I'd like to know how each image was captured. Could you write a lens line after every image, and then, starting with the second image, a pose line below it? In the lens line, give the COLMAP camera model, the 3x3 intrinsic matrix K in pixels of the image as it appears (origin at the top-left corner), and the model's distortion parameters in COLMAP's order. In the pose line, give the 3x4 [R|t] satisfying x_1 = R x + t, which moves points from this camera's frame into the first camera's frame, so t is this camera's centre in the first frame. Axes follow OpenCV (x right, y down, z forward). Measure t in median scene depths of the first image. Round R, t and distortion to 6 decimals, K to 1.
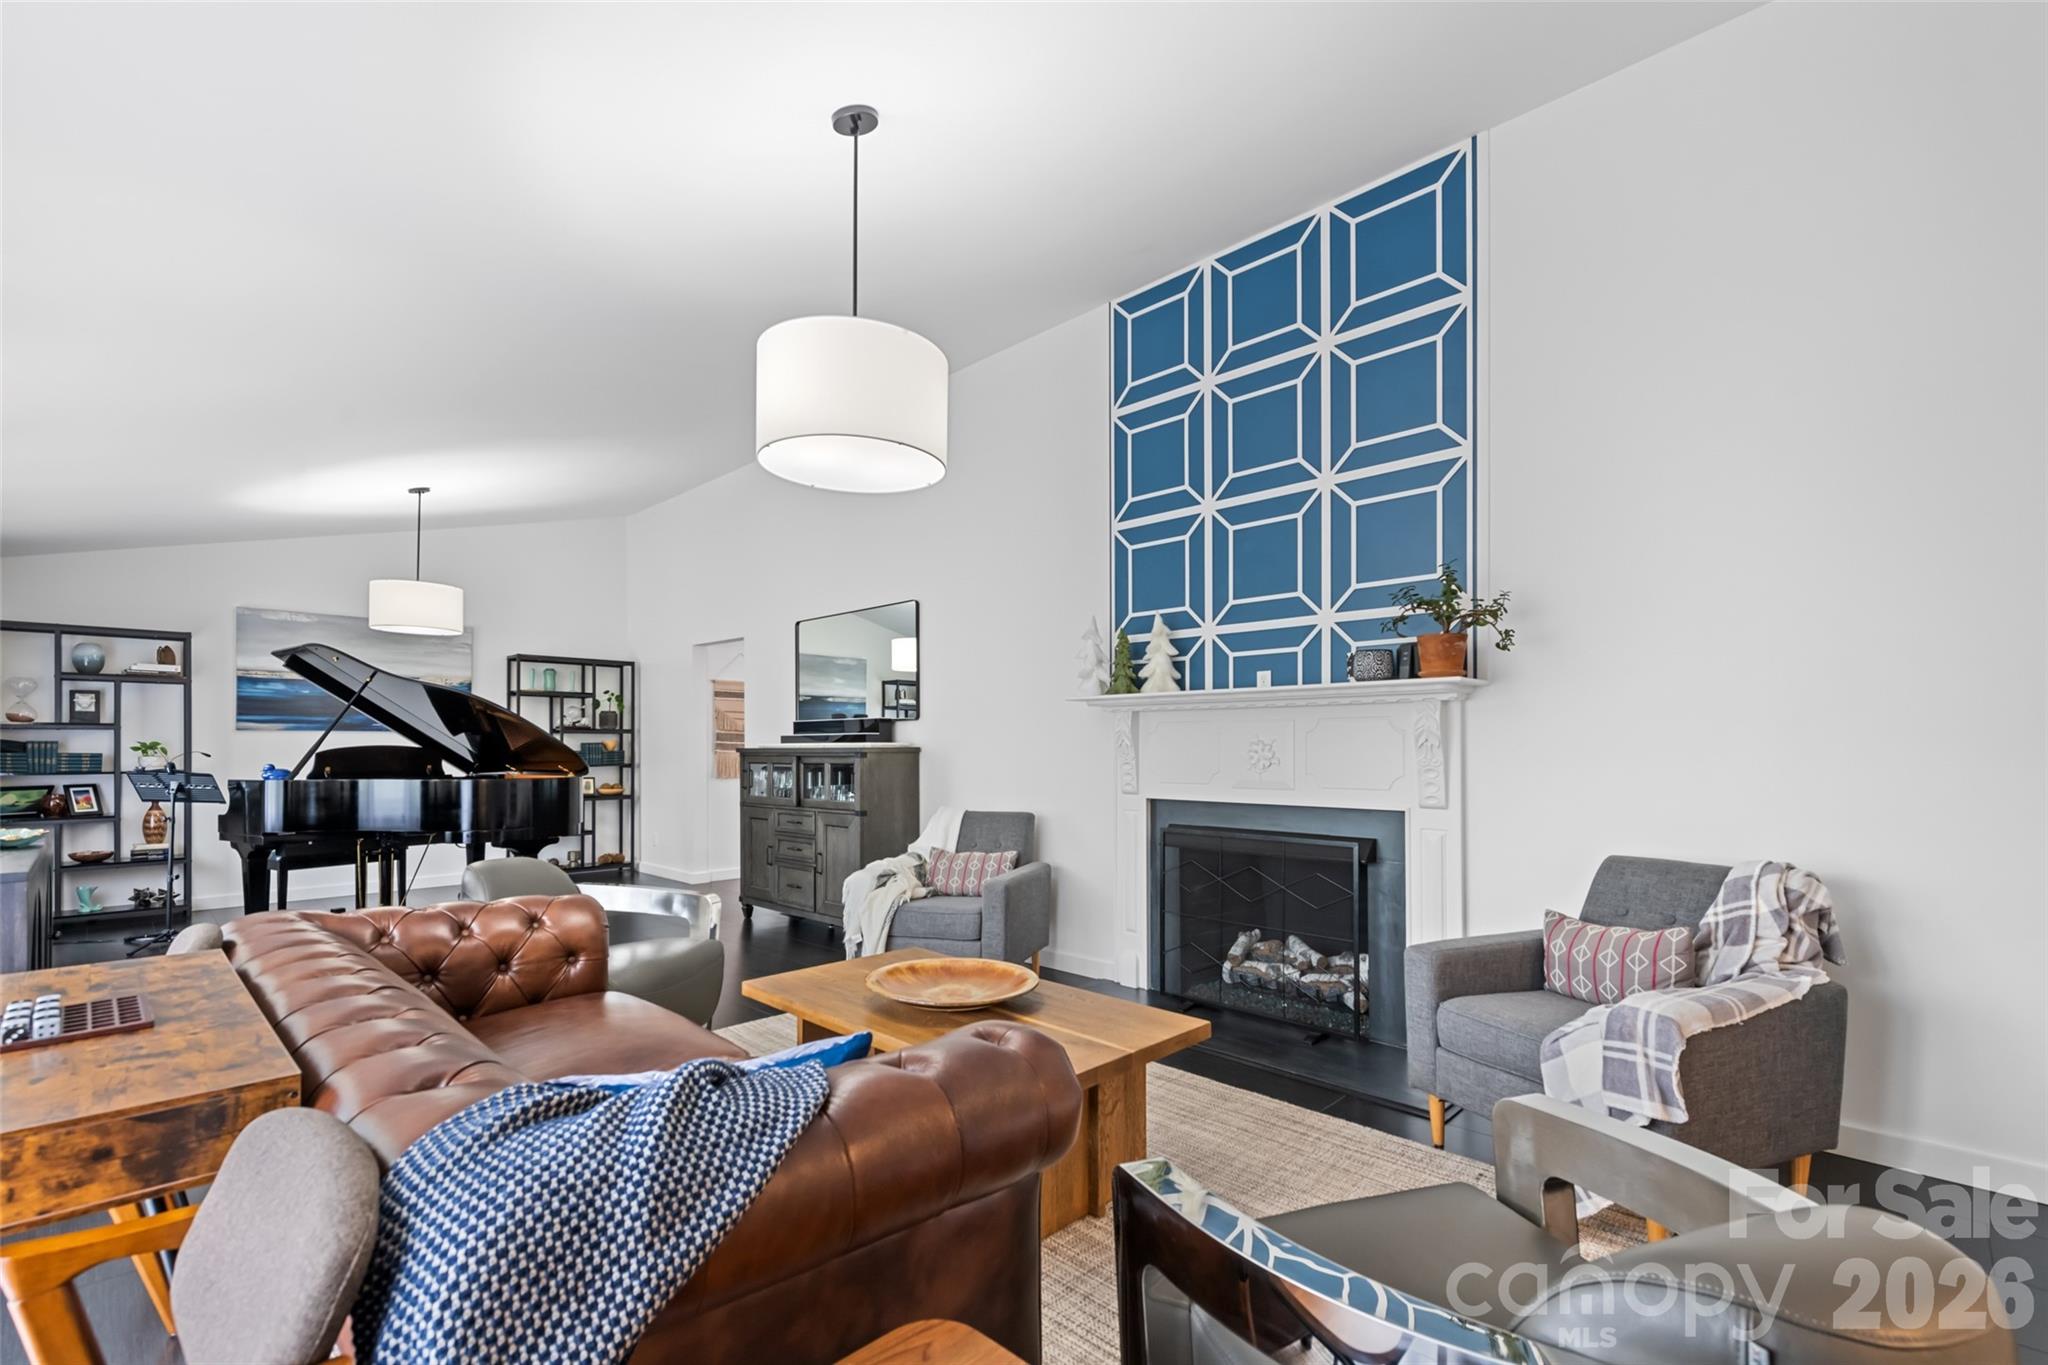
lens RADIAL K [[896.2, 0, 990.5], [0, 896.2, 750.9], [0, 0, 1]] dist [0.008068, -0.000548]
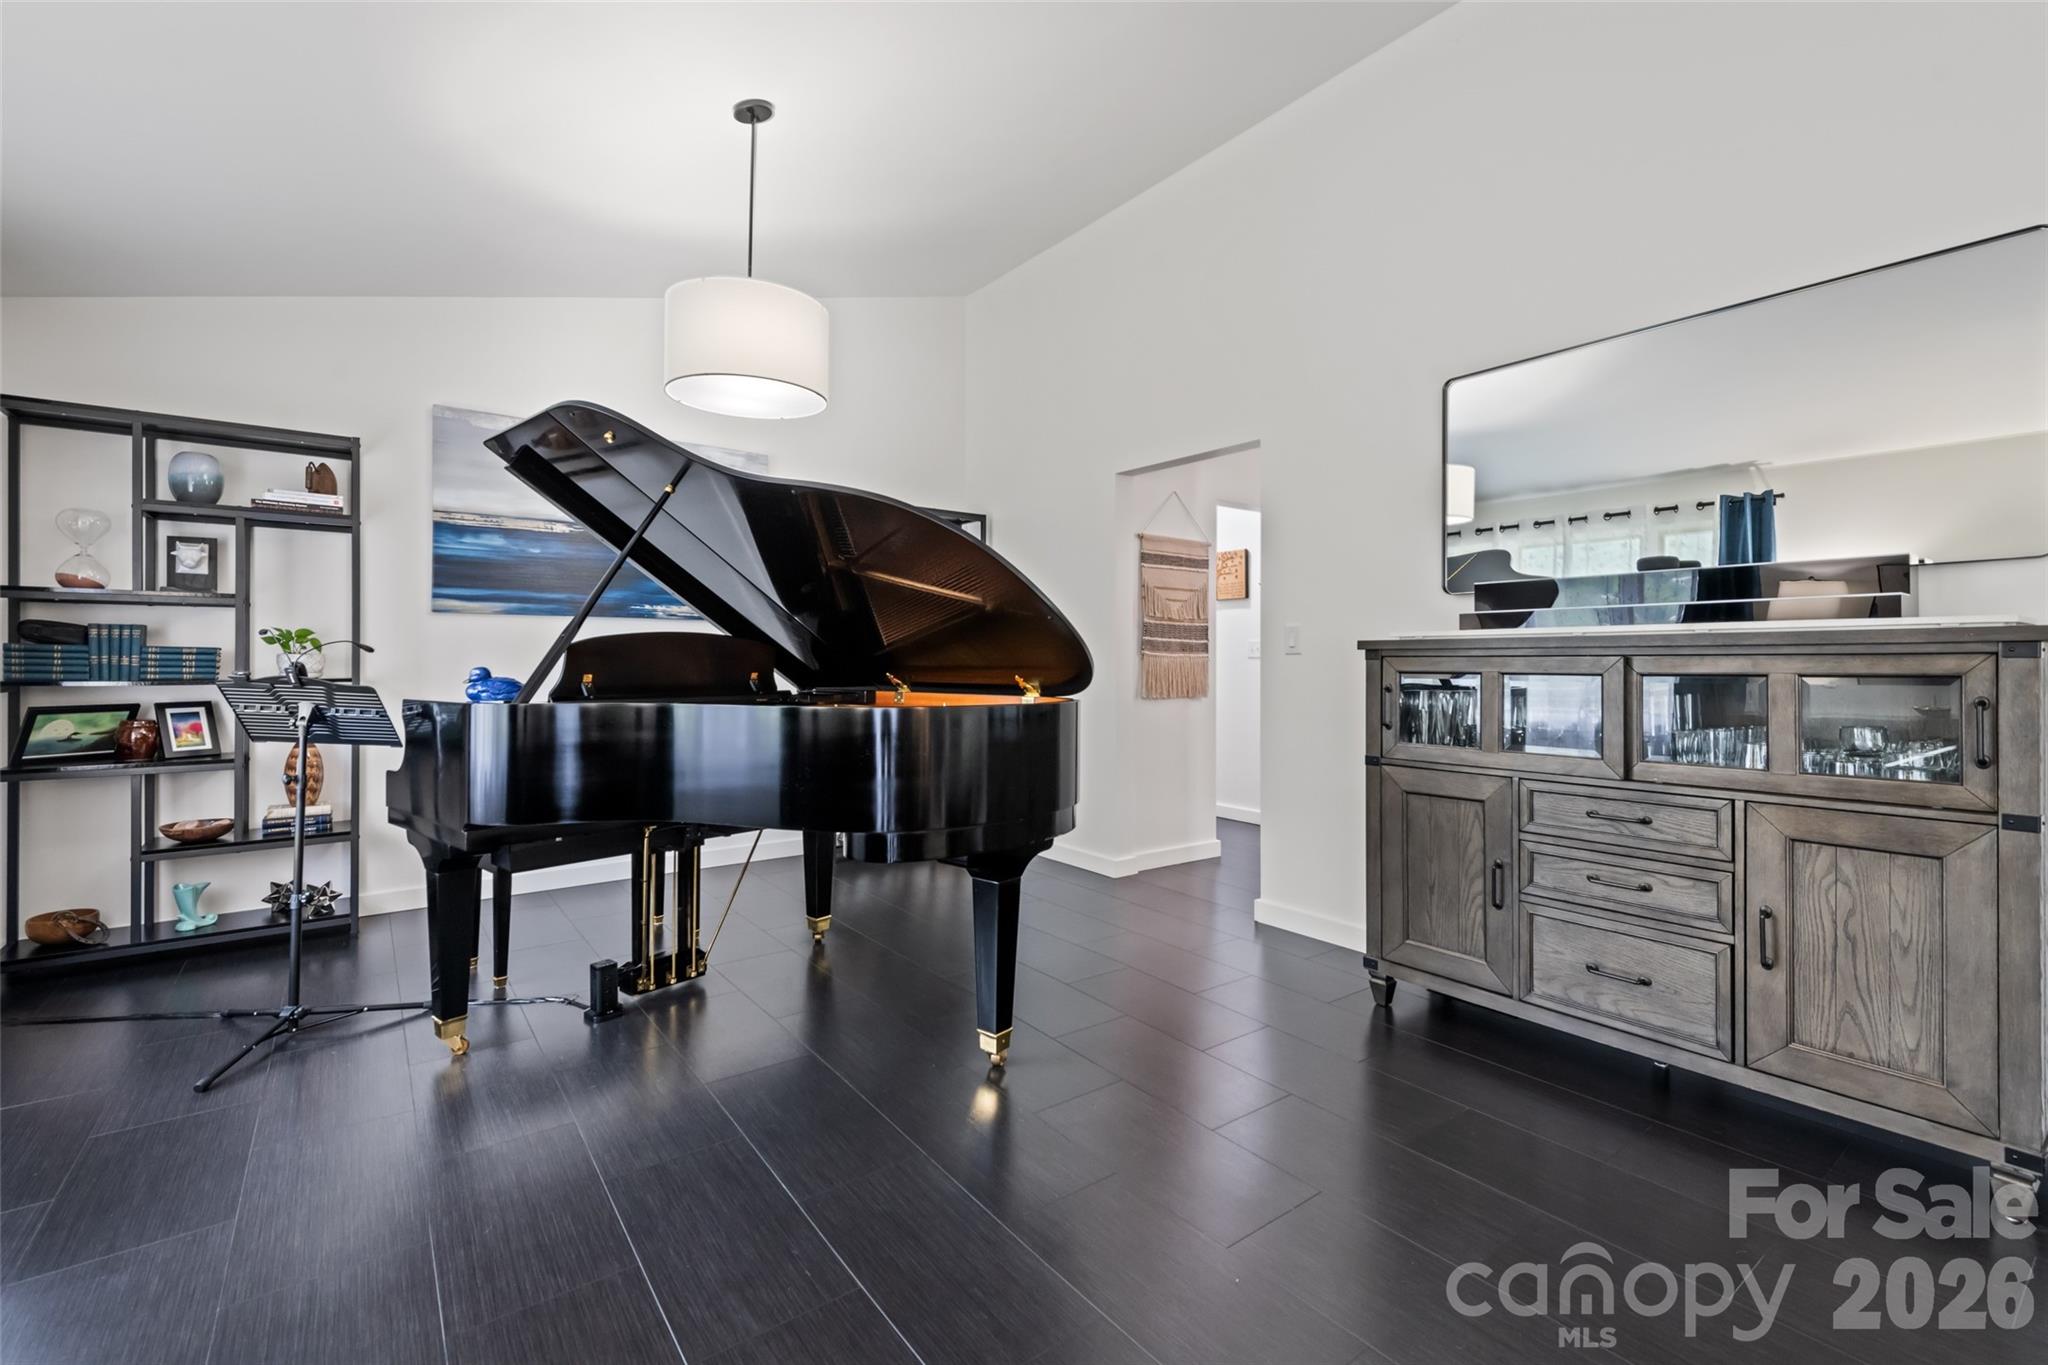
lens RADIAL K [[832.3, 0, 955.8], [0, 832.3, 664.1], [0, 0, 1]] dist [0.010903, -0.001231]
pose [[0.987213, 0.005452, -0.159317, -0.442579], [-0.005379, 0.999985, 0.000885, 0.010059], [0.159319, -0.000017, 0.987227, 0.554429]]
